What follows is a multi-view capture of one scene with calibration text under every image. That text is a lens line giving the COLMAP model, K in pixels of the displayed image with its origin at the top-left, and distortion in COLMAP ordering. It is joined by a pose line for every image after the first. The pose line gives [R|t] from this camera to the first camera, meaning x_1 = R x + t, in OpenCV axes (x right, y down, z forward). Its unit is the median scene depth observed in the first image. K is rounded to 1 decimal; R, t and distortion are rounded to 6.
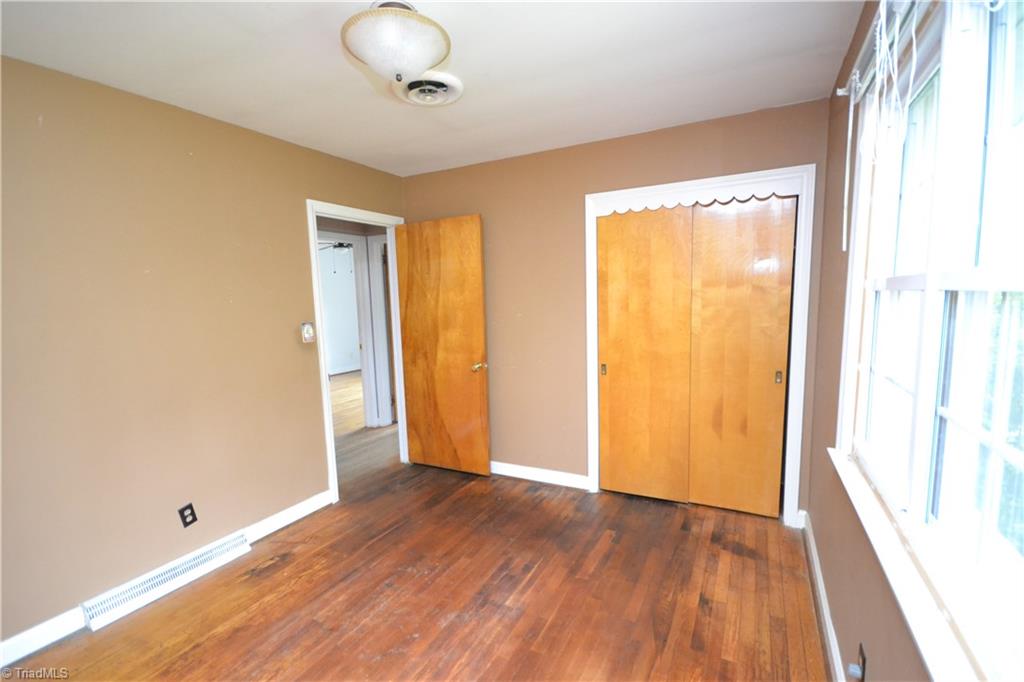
lens RADIAL K [[464.5, 0, 508.7], [0, 464.5, 352.6], [0, 0, 1]] dist [0.015791, -0.015094]
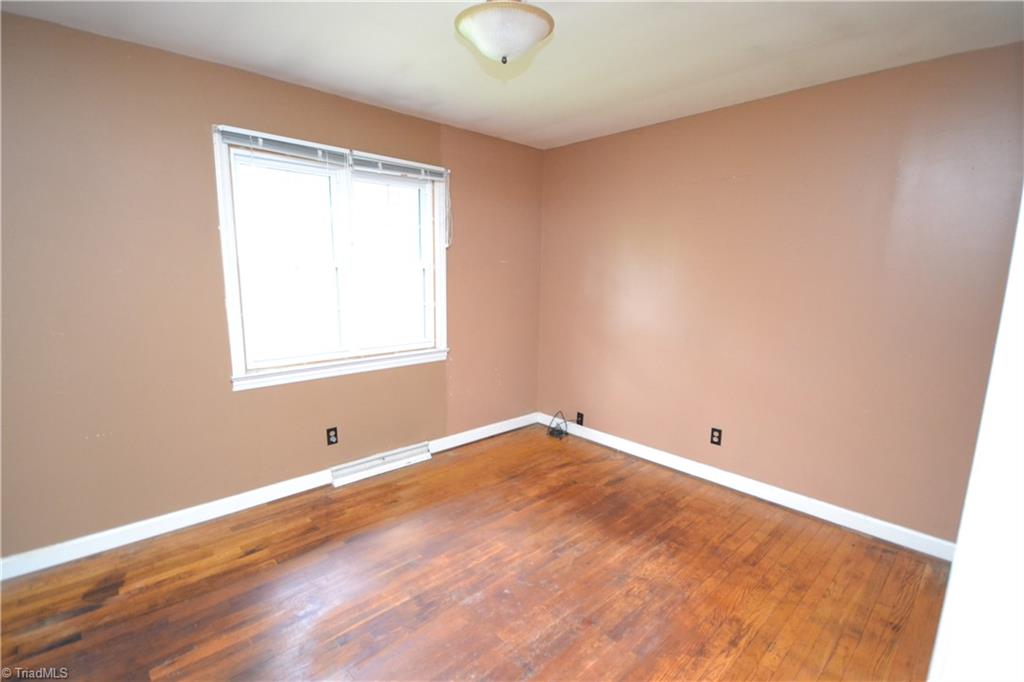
lens RADIAL K [[464.5, 0, 508.7], [0, 464.5, 352.6], [0, 0, 1]] dist [0.015791, -0.015094]
pose [[-0.942753, -0.043556, 0.330634, -0.506045], [0.053576, 0.958776, 0.279067, -0.190012], [-0.329159, 0.280806, -0.901556, 1.725520]]
